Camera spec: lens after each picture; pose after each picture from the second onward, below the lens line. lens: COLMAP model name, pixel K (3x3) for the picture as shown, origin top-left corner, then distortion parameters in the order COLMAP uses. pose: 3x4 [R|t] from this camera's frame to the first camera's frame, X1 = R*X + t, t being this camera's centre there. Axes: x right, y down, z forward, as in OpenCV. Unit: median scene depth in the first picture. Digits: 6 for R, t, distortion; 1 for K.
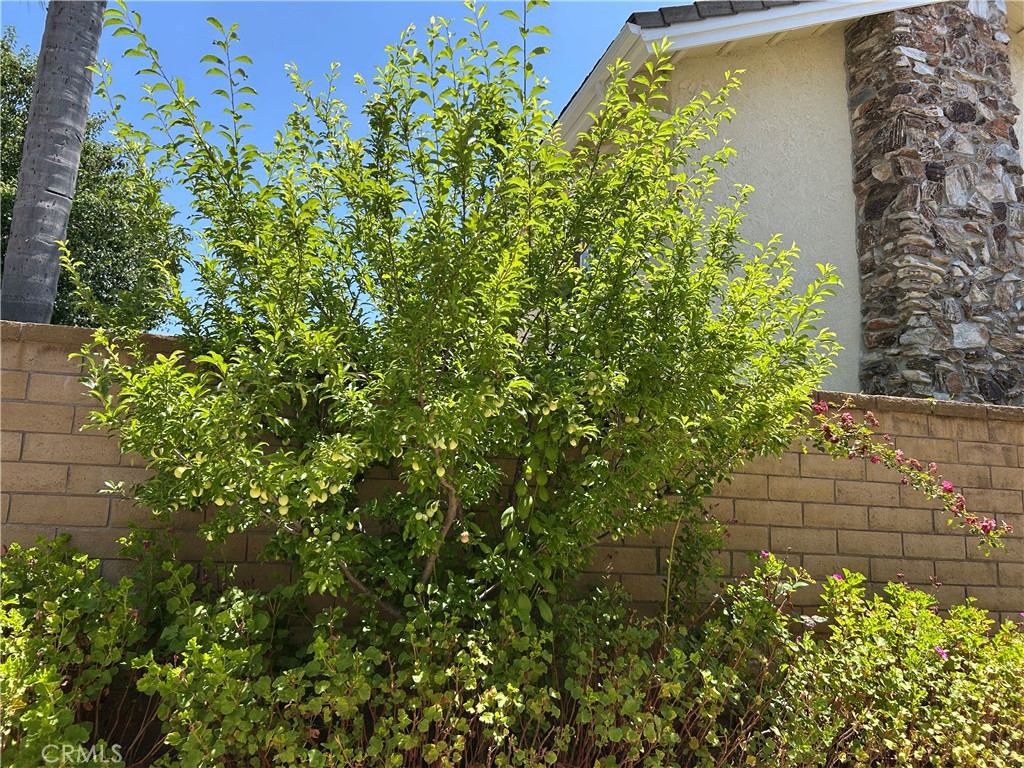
lens RADIAL K [[757.3, 0, 512.0], [0, 757.3, 384.0], [0, 0, 1]] dist [0.087887, -0.157961]
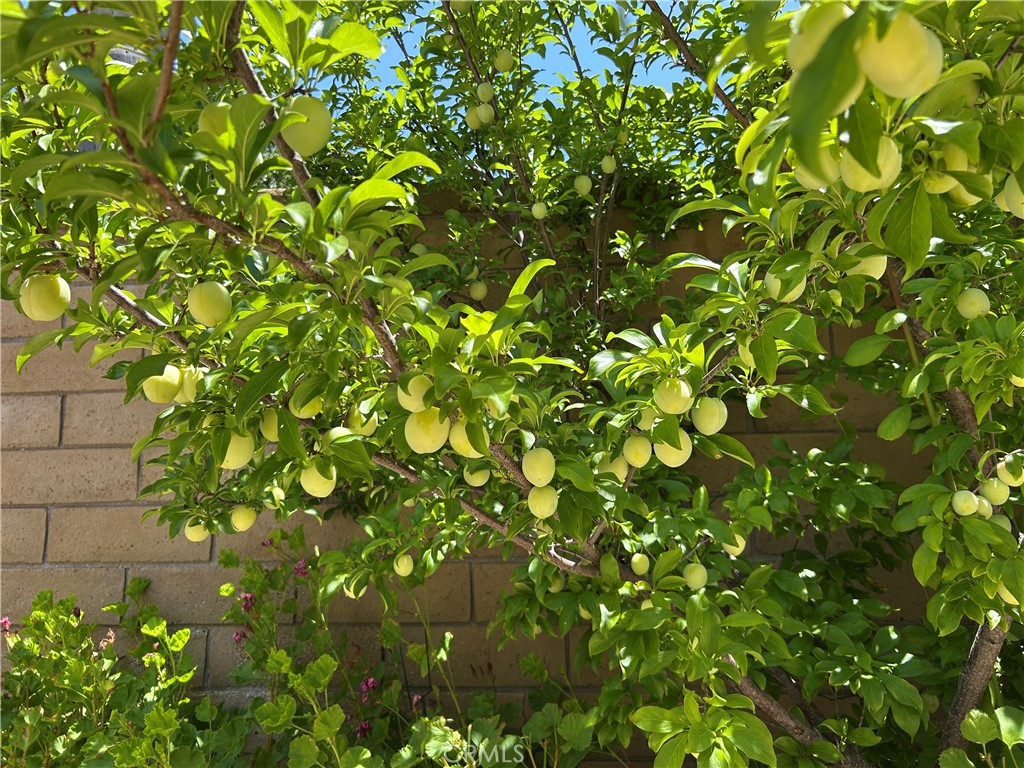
lens RADIAL K [[757.3, 0, 512.0], [0, 757.3, 384.0], [0, 0, 1]] dist [0.087887, -0.157961]
pose [[0.951226, -0.105517, -0.289888, -0.199562], [0.105920, 0.994271, -0.014345, 0.111051], [0.289741, -0.017060, 0.956953, 0.648636]]
